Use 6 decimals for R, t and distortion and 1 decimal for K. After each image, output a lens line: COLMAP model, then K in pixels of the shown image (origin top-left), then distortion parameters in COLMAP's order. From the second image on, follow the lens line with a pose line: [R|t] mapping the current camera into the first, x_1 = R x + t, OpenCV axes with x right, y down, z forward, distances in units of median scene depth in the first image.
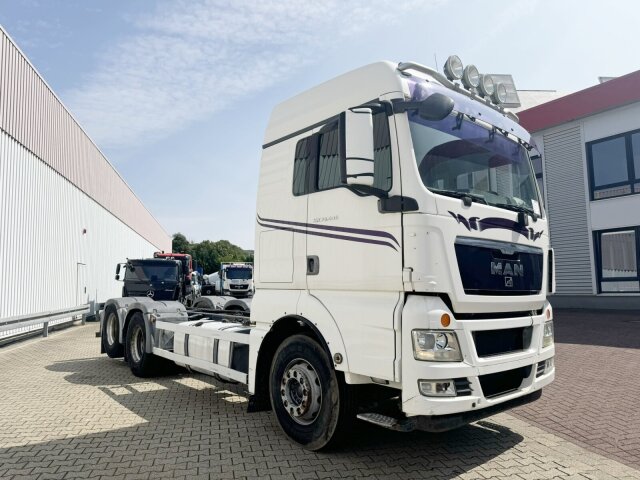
lens RADIAL K [[448.7, 0, 320.0], [0, 448.7, 240.0], [0, 0, 1]] dist [0.002003, -0.002040]
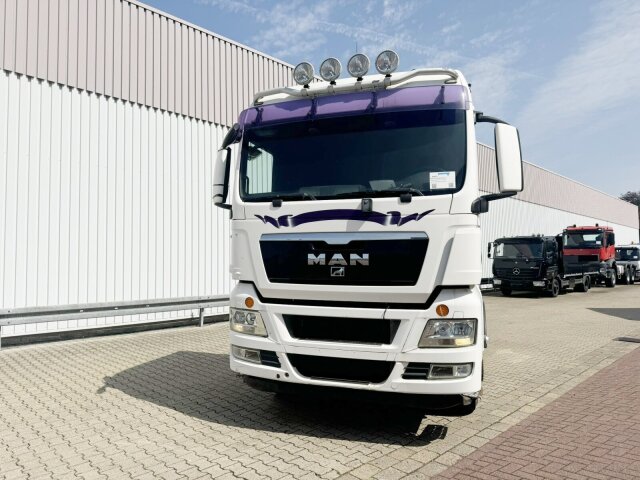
lens RADIAL K [[456.7, 0, 320.0], [0, 456.7, 240.0], [0, 0, 1]] dist [0.080744, -0.115421]
pose [[0.522814, -0.042266, -0.851398, 1.353405], [0.092413, 0.995694, 0.007319, 0.010928], [0.847423, -0.082507, 0.524468, 0.455283]]
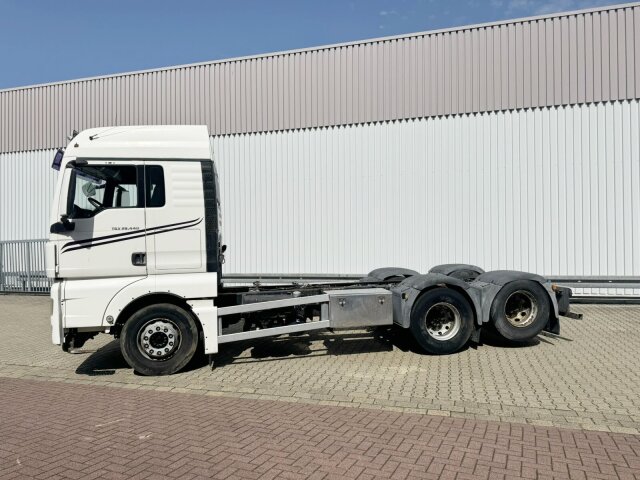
lens RADIAL K [[448.7, 0, 320.0], [0, 448.7, 240.0], [0, 0, 1]] dist [0.002003, -0.002040]
pose [[-0.501916, 0.013905, -0.864805, 1.550673], [0.106949, 0.993195, -0.046101, 0.191346], [0.858279, -0.115629, -0.499988, 2.909984]]
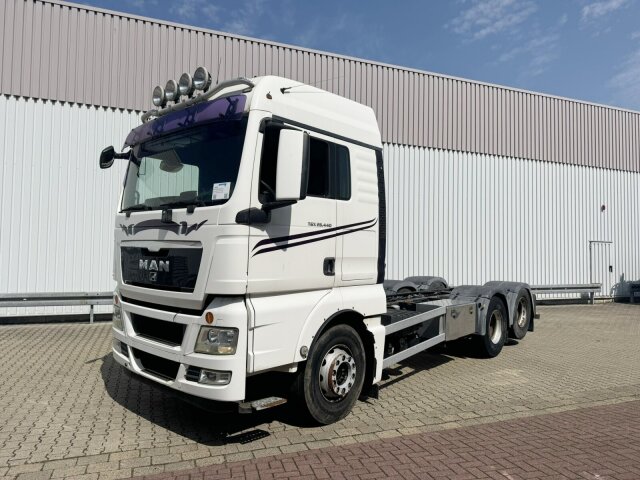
lens RADIAL K [[456.7, 0, 320.0], [0, 456.7, 240.0], [0, 0, 1]] dist [0.080744, -0.115421]
pose [[0.131657, -0.027148, -0.990924, 1.703836], [0.085666, 0.996197, -0.015911, 0.059954], [0.987587, -0.082794, 0.133482, 1.335857]]
